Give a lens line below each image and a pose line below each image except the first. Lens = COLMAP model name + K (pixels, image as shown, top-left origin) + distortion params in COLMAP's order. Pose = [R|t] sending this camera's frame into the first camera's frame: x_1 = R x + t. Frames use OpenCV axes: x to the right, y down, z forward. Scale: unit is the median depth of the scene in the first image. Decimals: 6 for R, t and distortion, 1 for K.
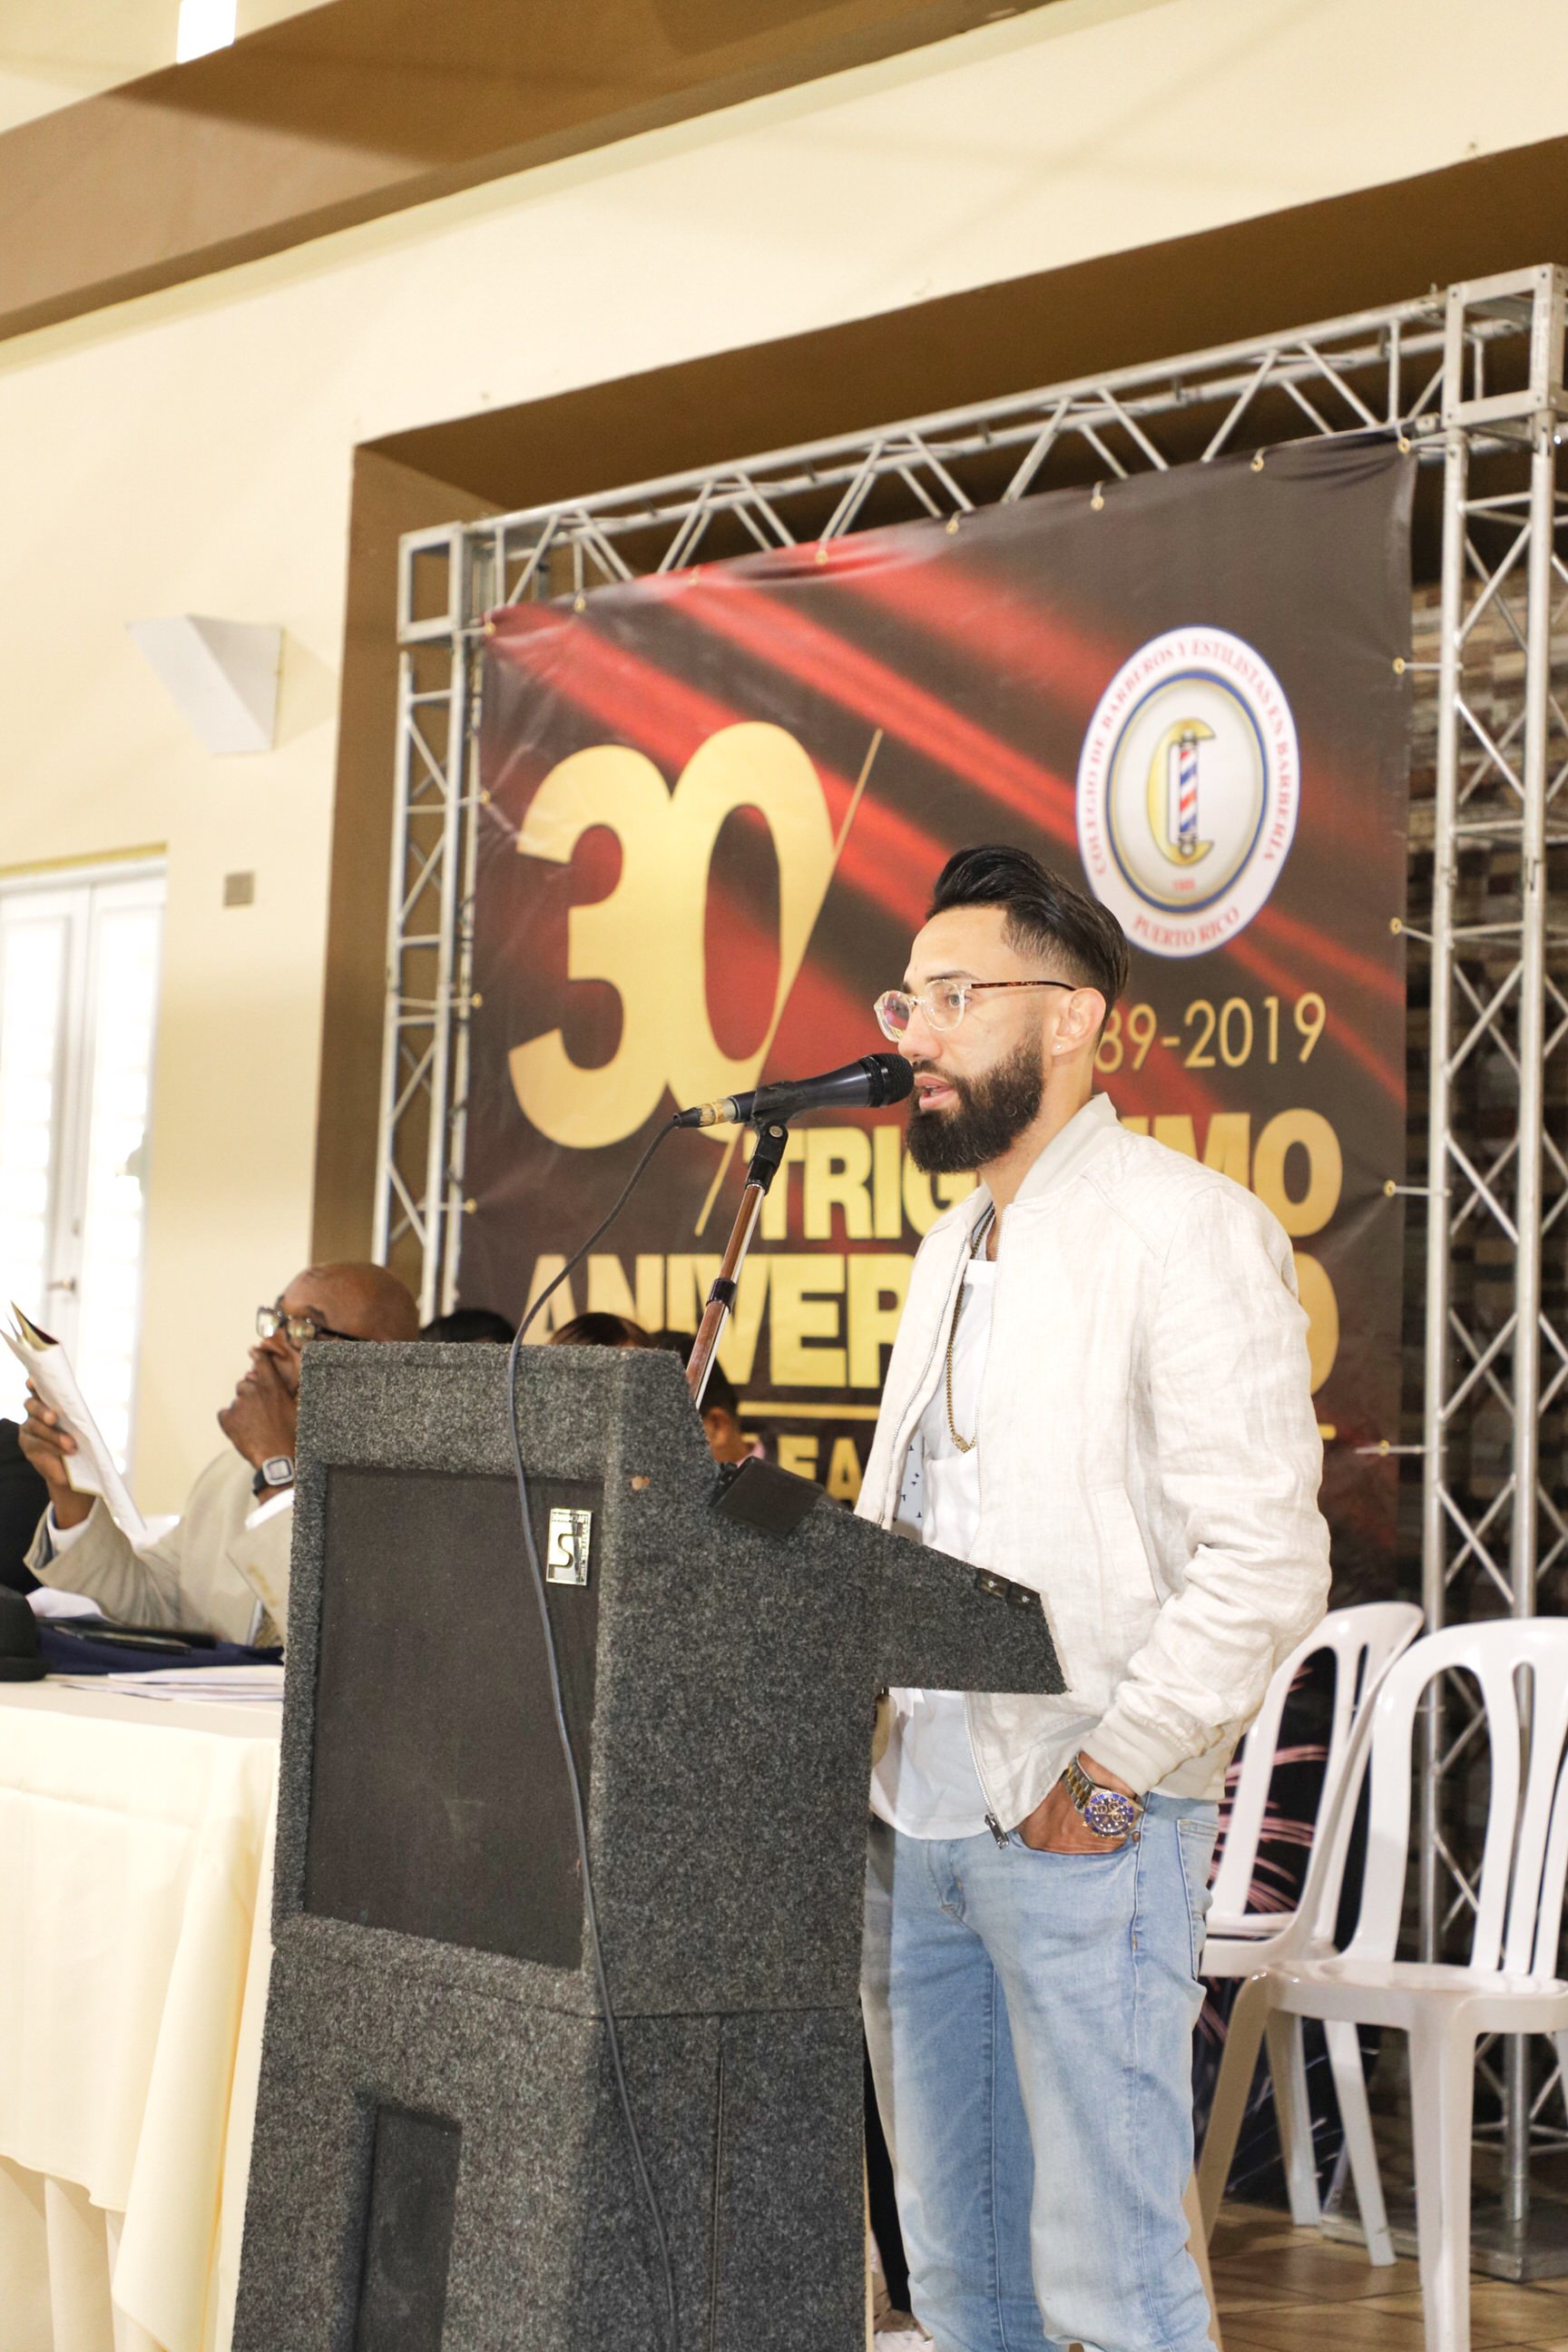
lens RADIAL K [[4571.5, 0, 784.0], [0, 4571.5, 1176.0], [0, 0, 1]] dist [0.007082, 0.072321]
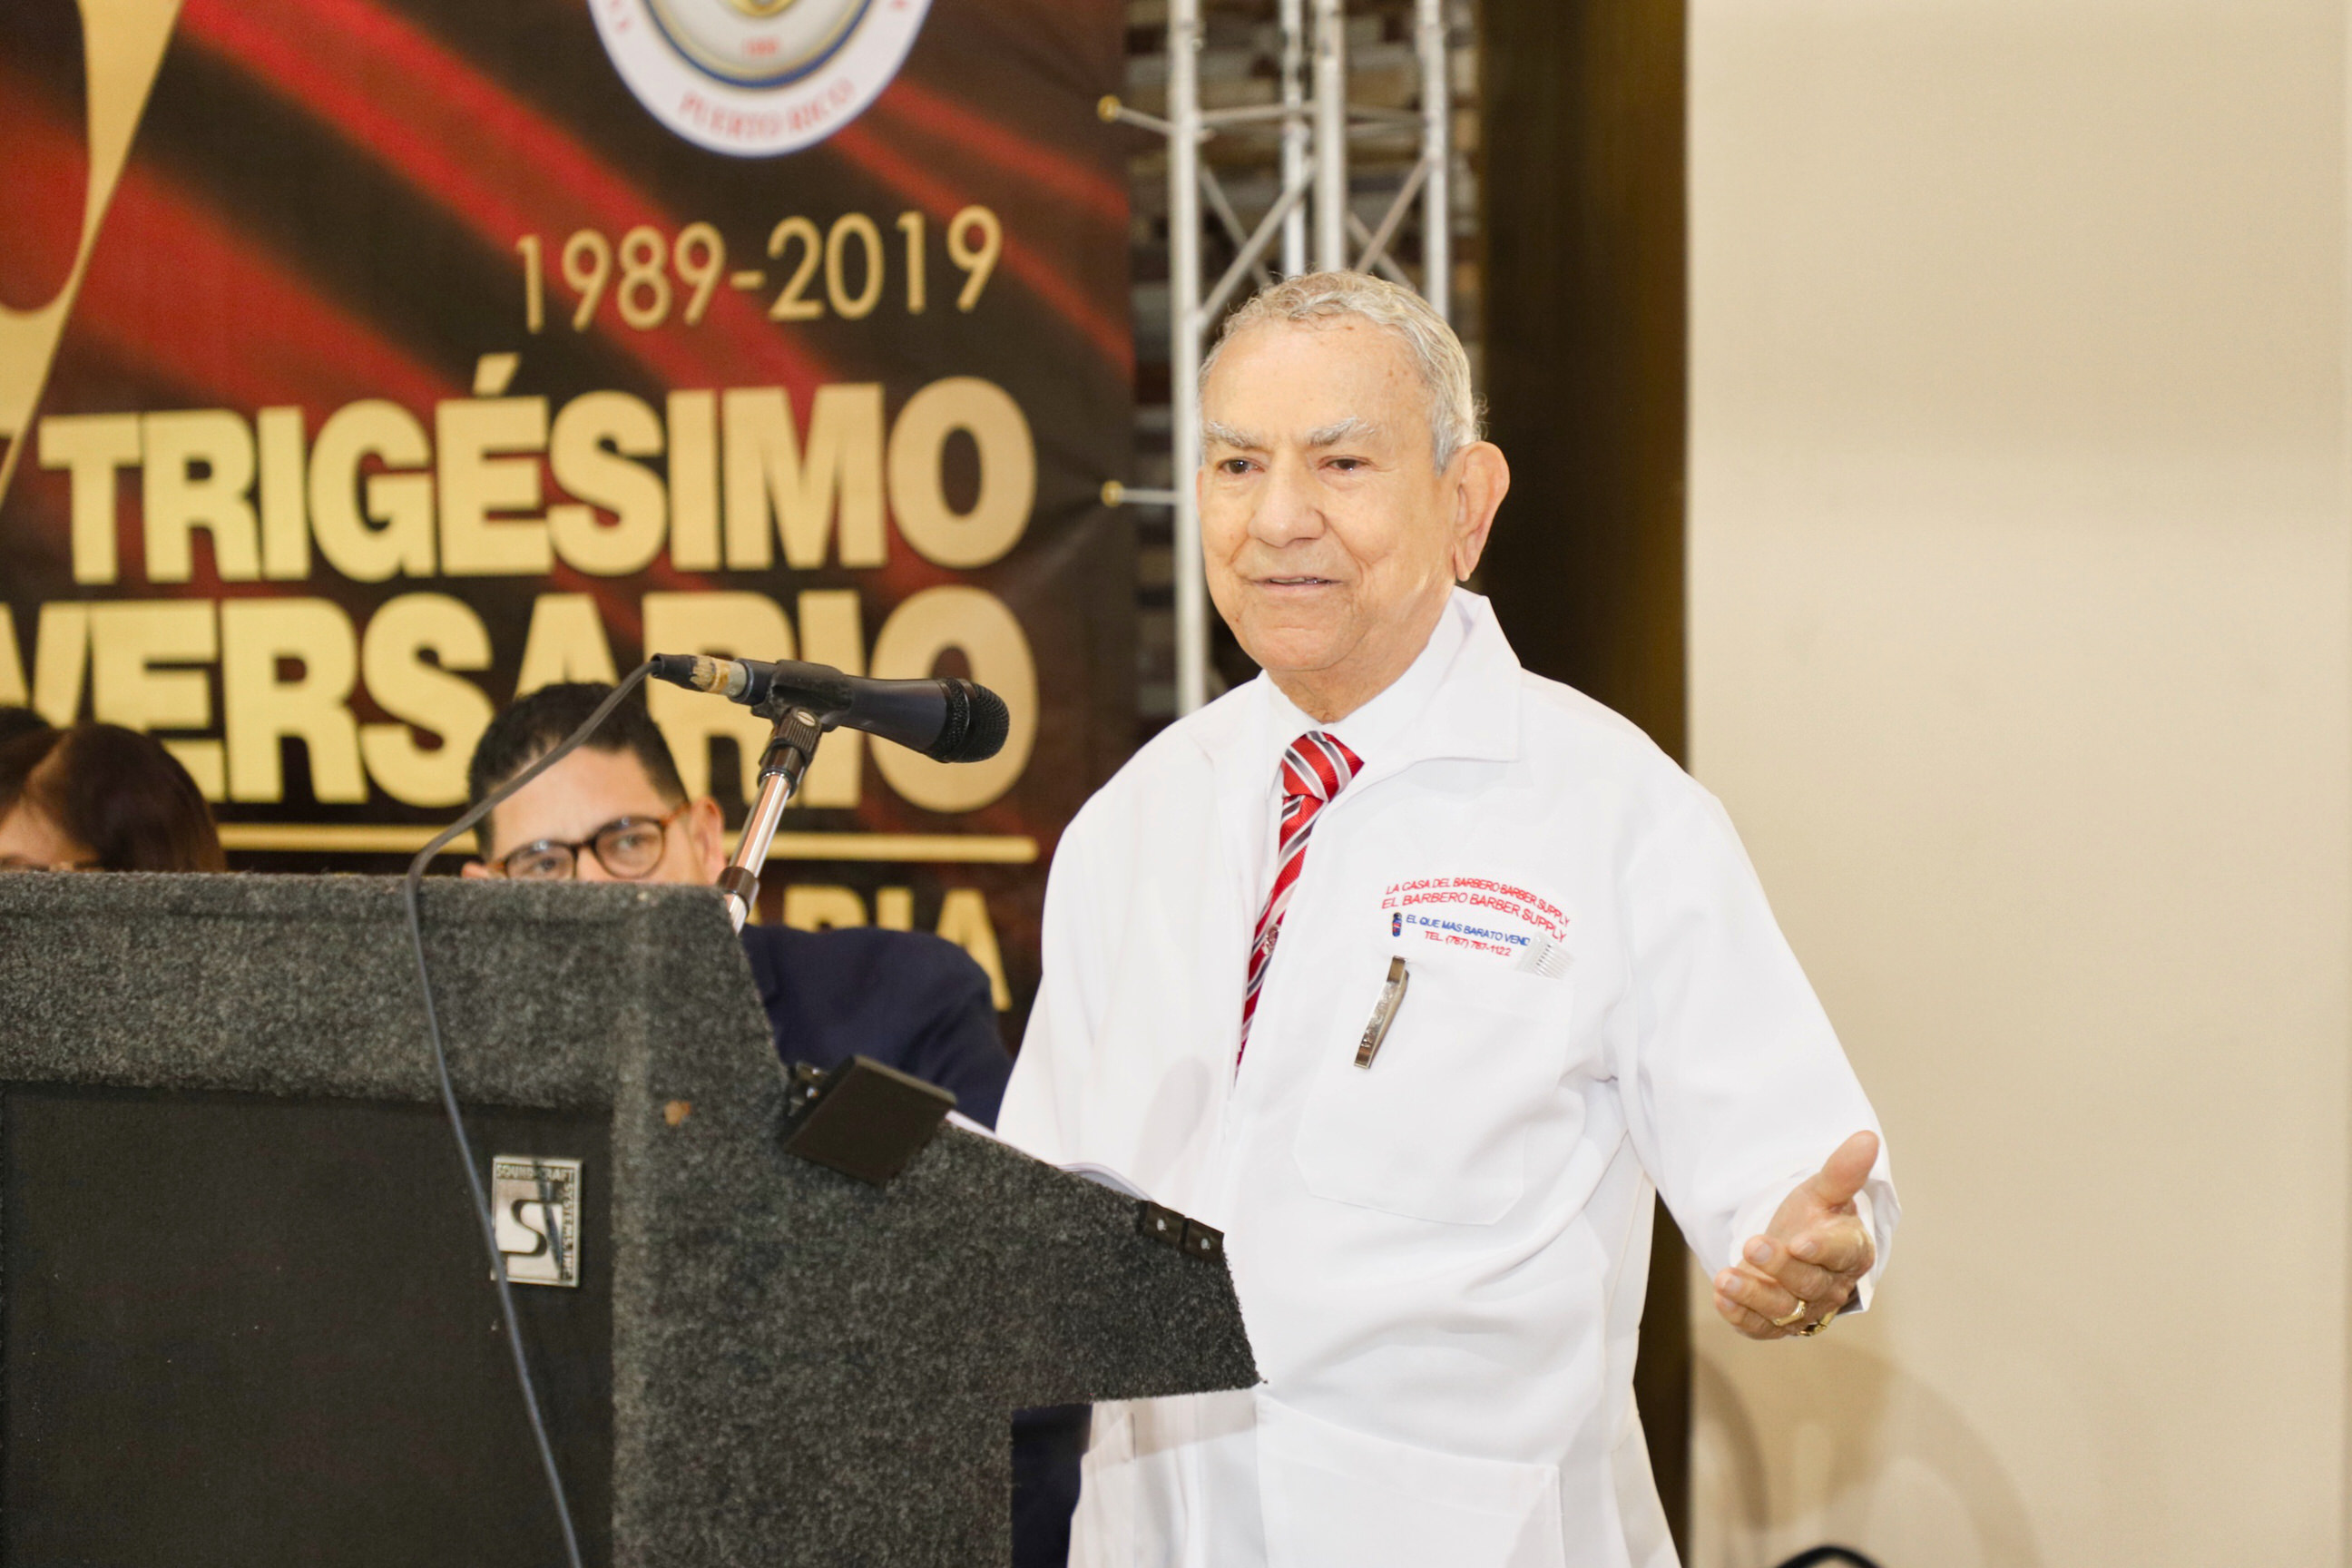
lens RADIAL K [[5971.1, 0, 1328.3], [0, 5971.1, 784.9], [0, 0, 1]] dist [0.017868, -0.259668]
pose [[0.957887, -0.041945, 0.284066, -0.090663], [0.023275, 0.997360, 0.068786, -0.014156], [-0.286201, -0.059277, 0.956334, 0.128502]]
